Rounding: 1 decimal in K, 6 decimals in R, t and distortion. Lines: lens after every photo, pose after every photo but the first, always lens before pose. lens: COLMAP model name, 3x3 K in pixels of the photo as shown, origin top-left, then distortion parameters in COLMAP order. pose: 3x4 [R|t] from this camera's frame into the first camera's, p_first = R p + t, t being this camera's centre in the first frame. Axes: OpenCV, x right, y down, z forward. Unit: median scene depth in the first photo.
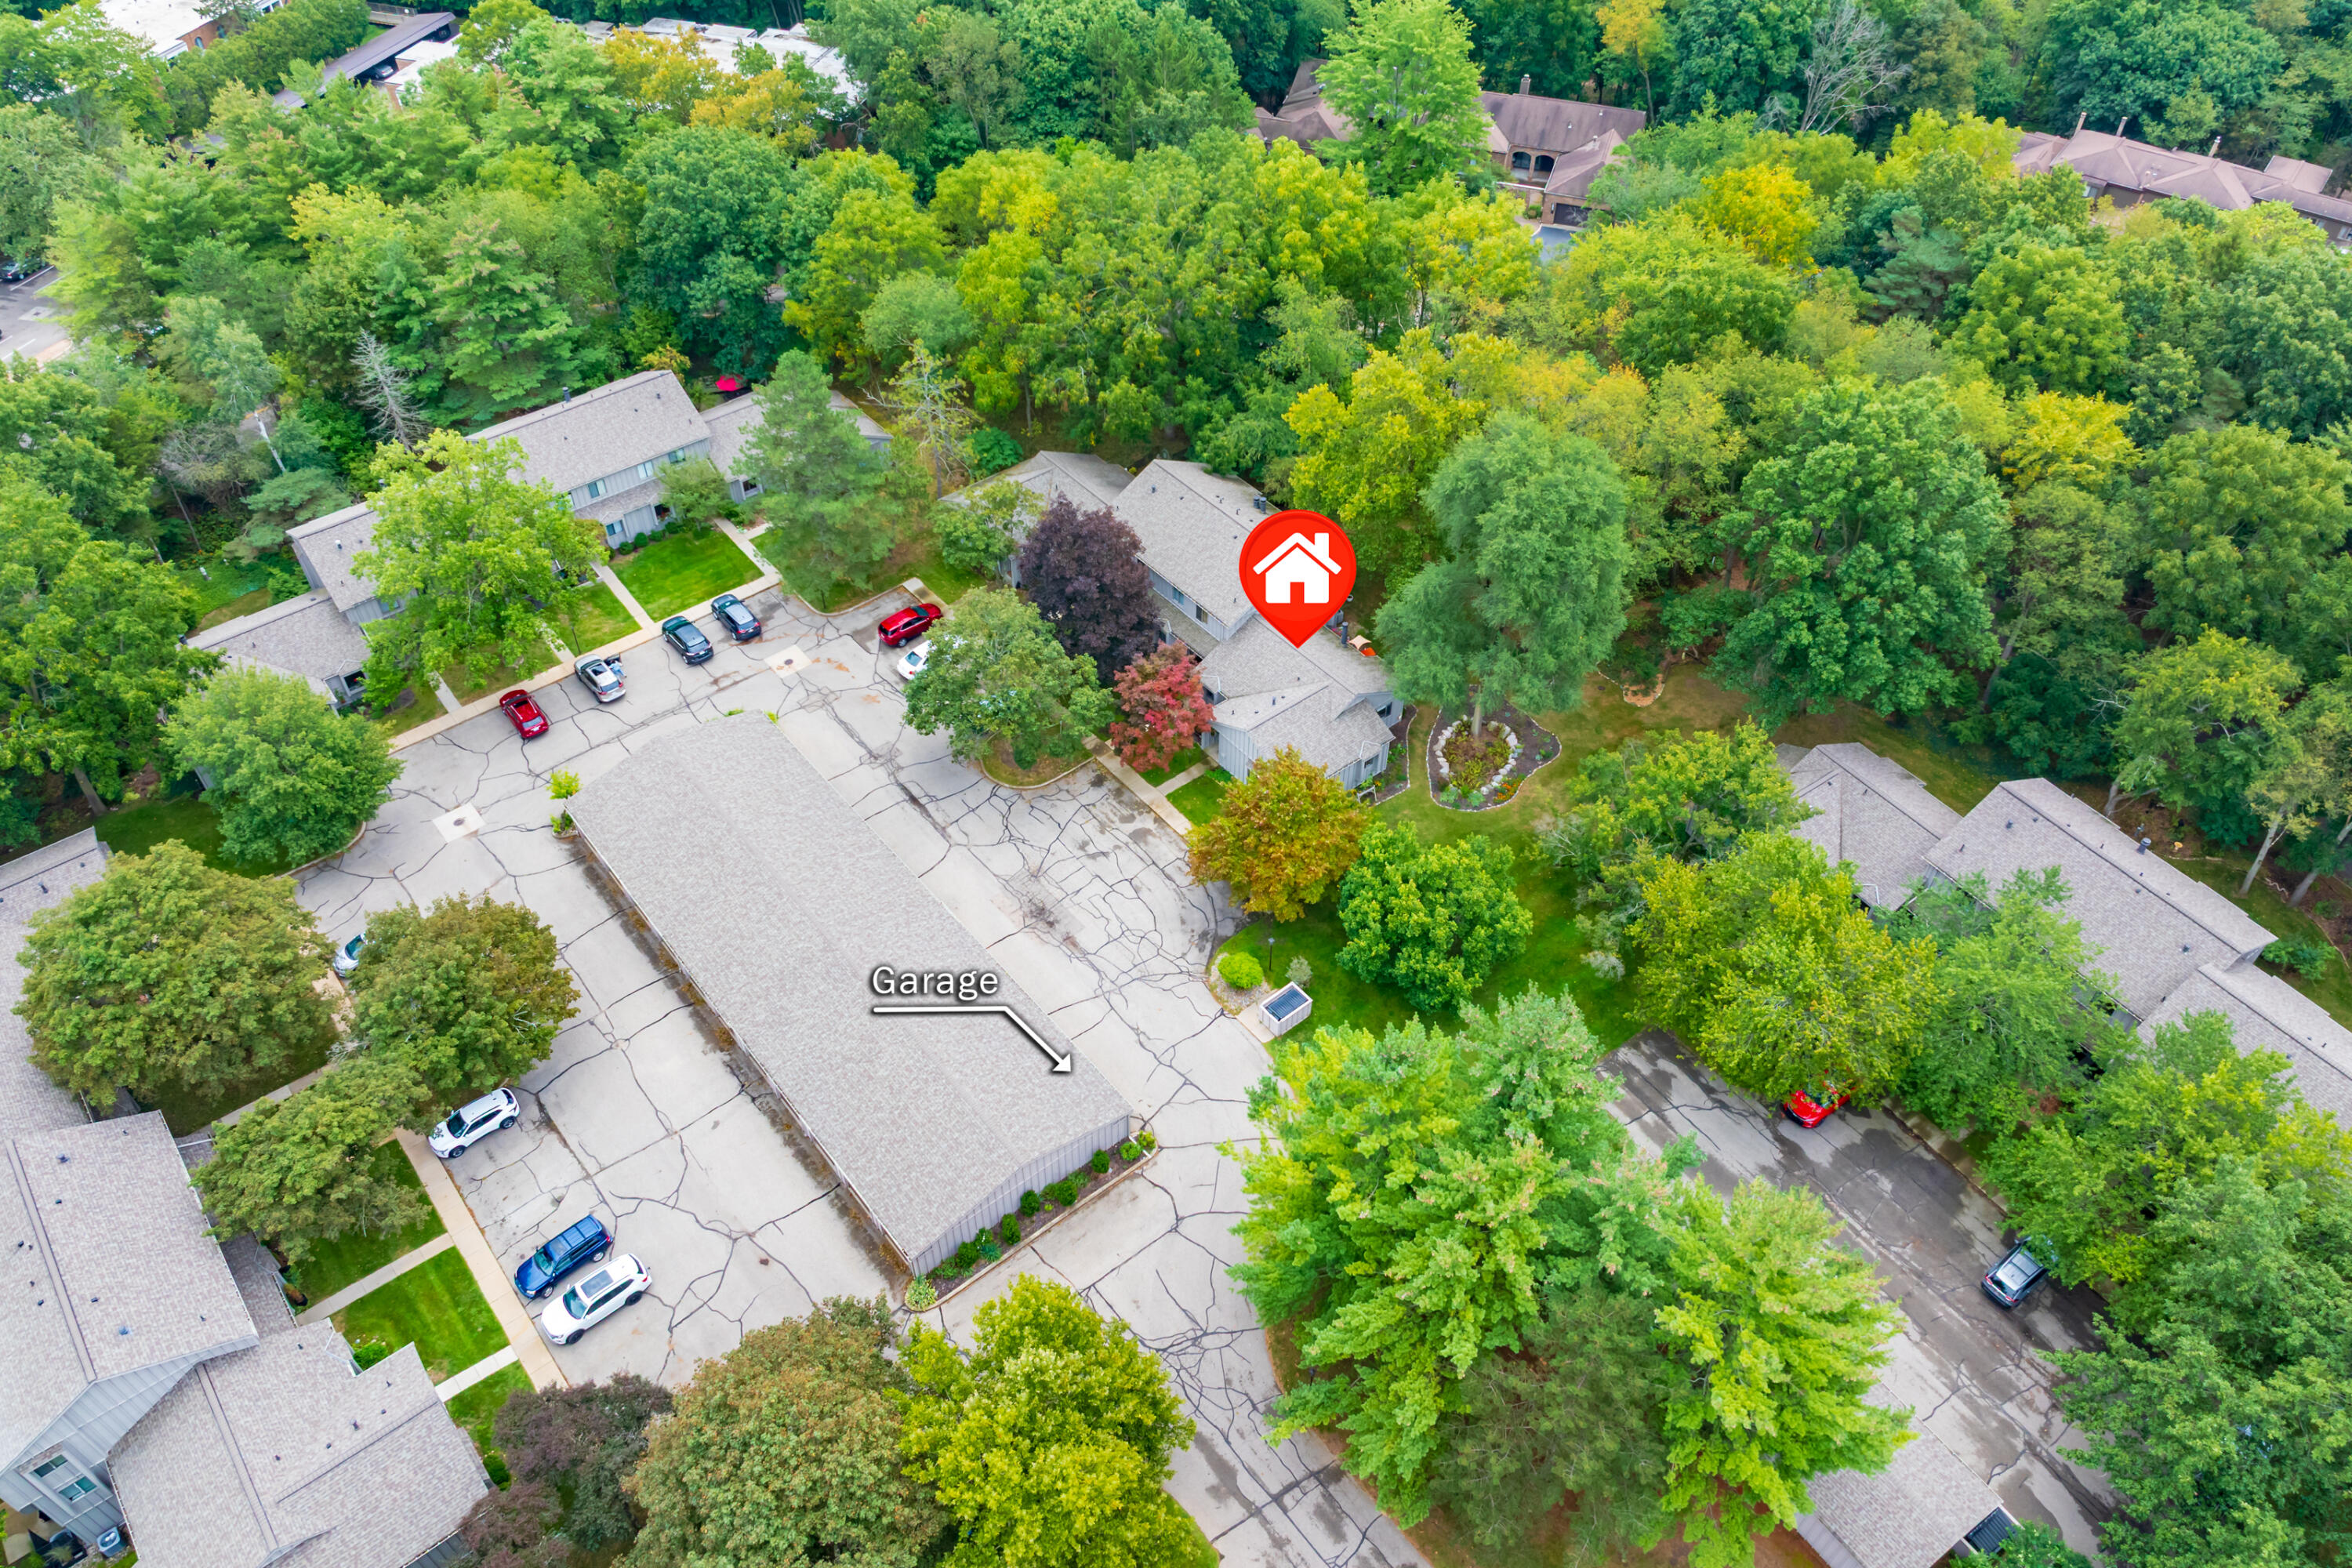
lens RADIAL K [[1662.7, 0, 1183.1], [0, 1662.7, 756.6], [0, 0, 1]] dist [-0.022779, 0.005400]
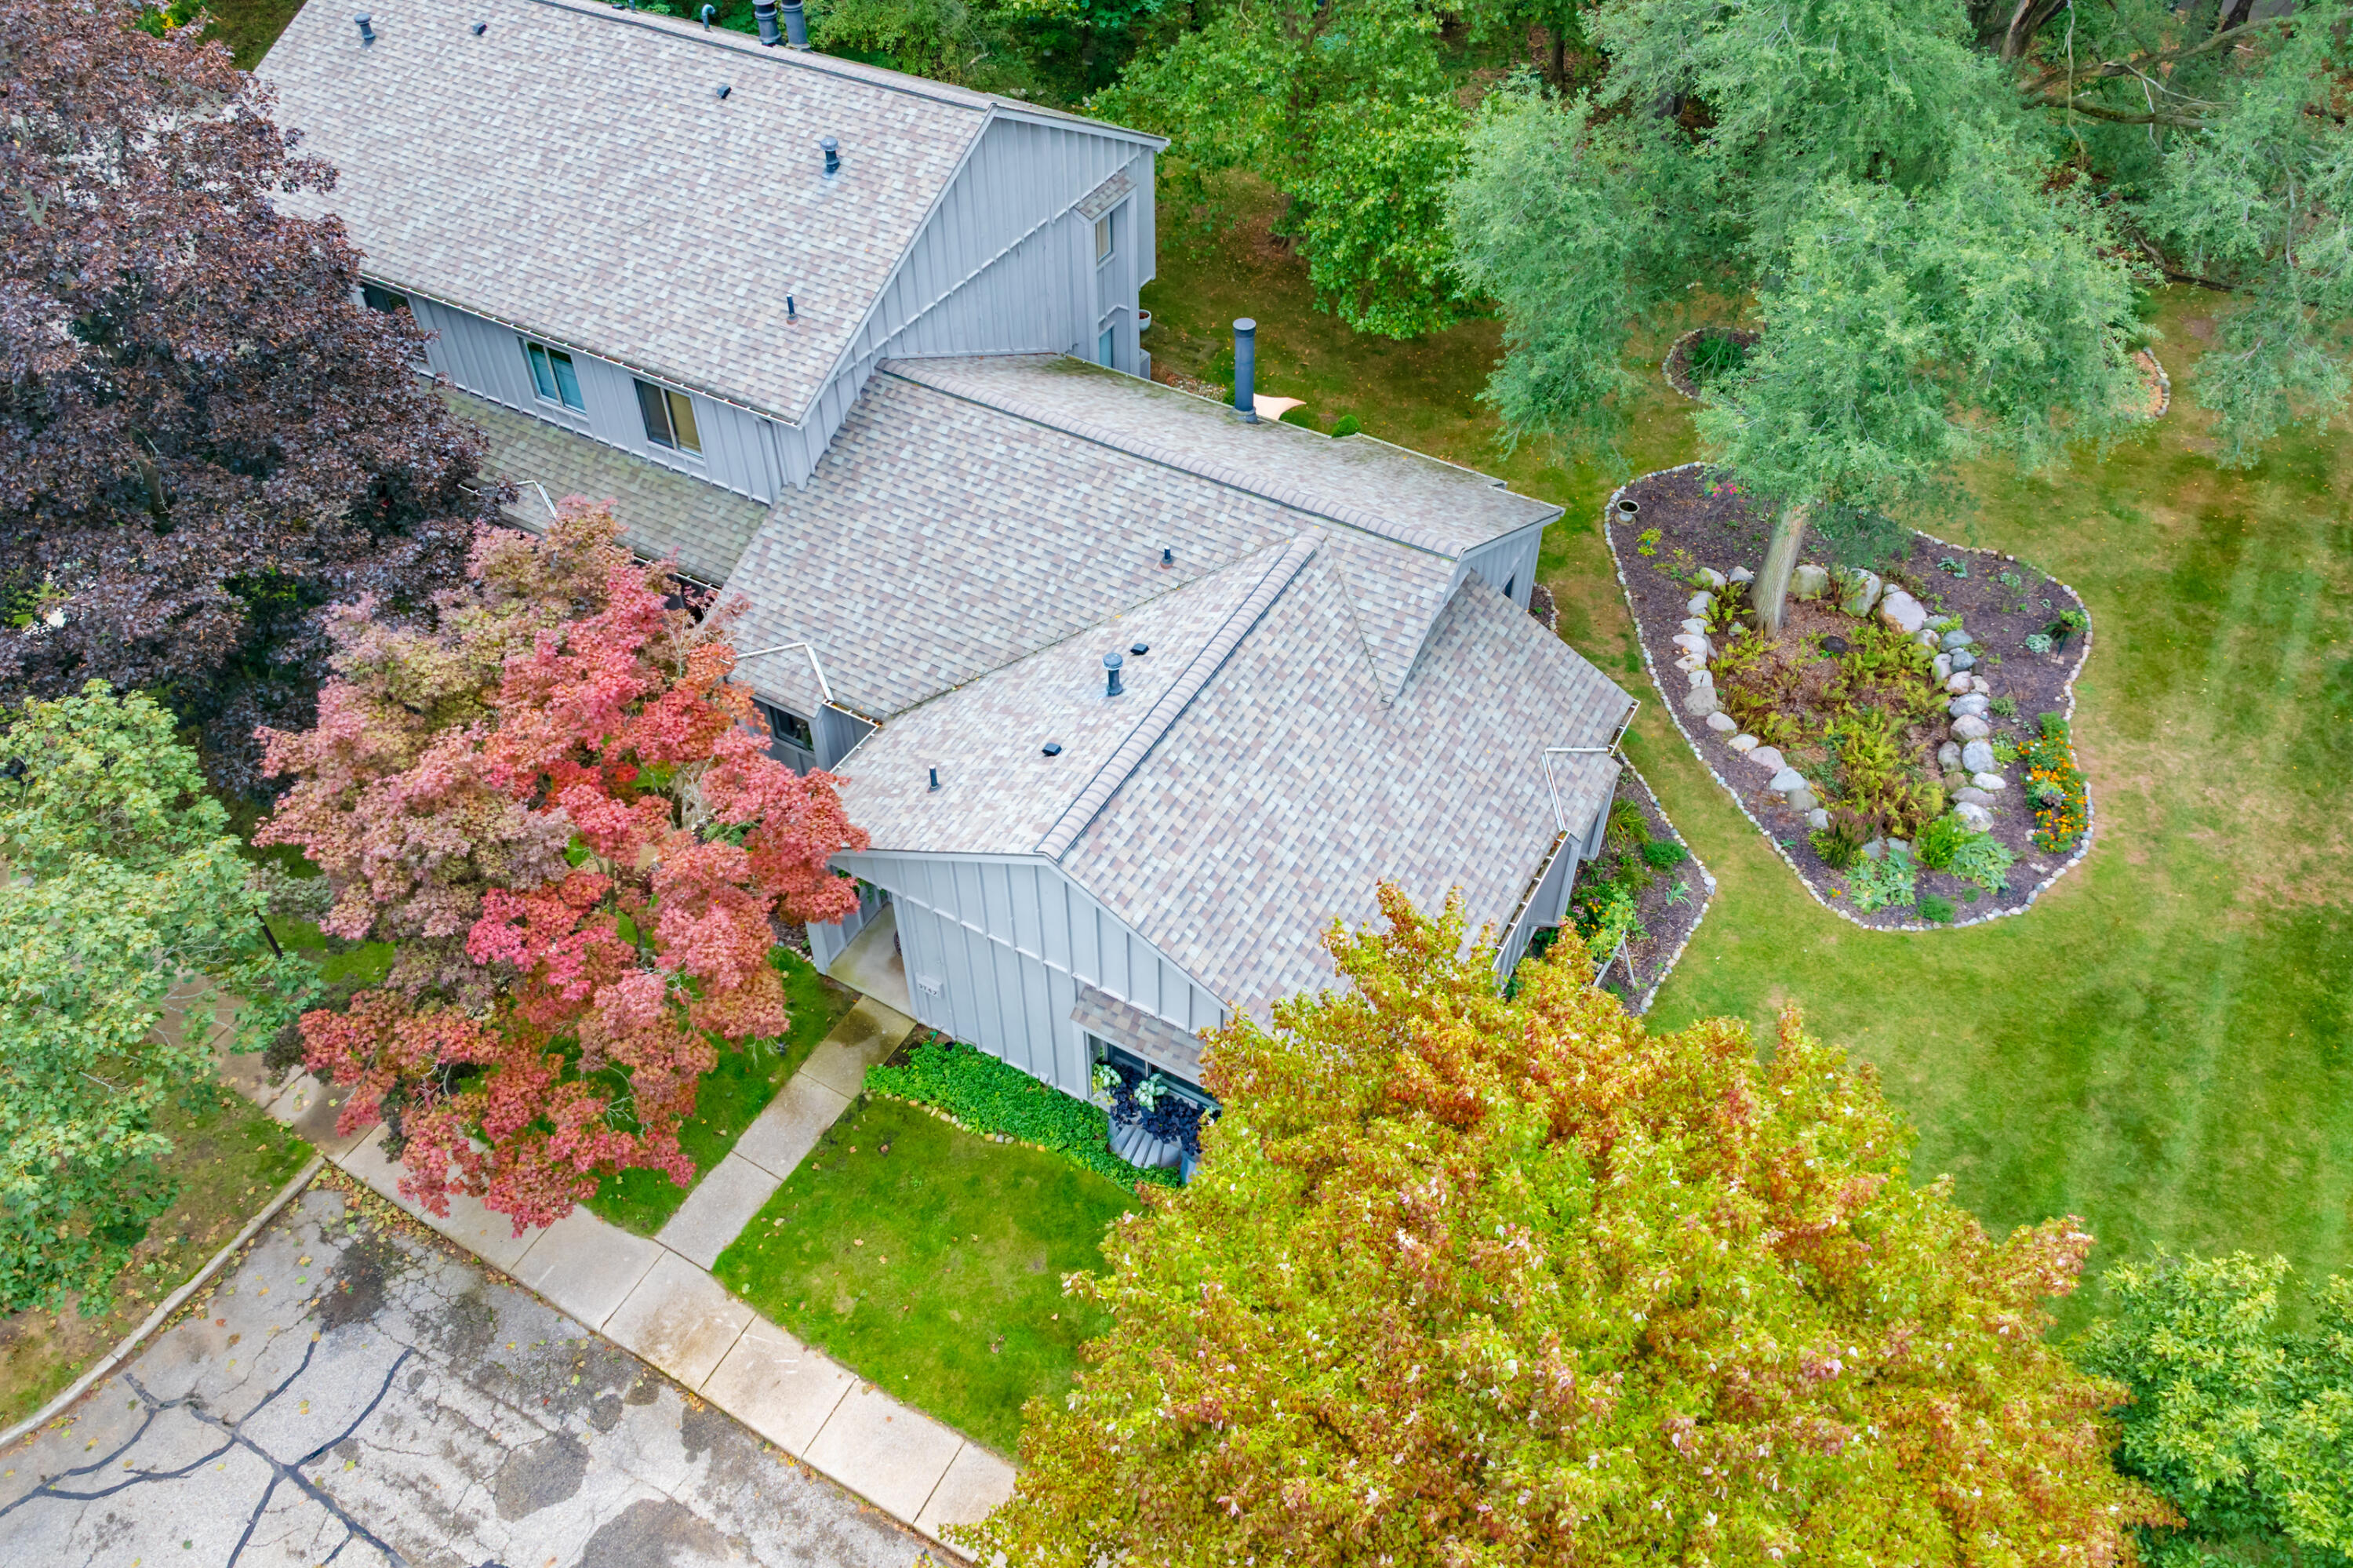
lens RADIAL K [[1664.5, 0, 1180.5], [0, 1664.5, 725.9], [0, 0, 1]] dist [-0.034323, 0.021084]
pose [[0.930638, -0.253340, 0.264069, 0.005279], [0.256813, 0.966213, 0.021892, -0.026601], [-0.260693, 0.047443, 0.964255, 0.710346]]
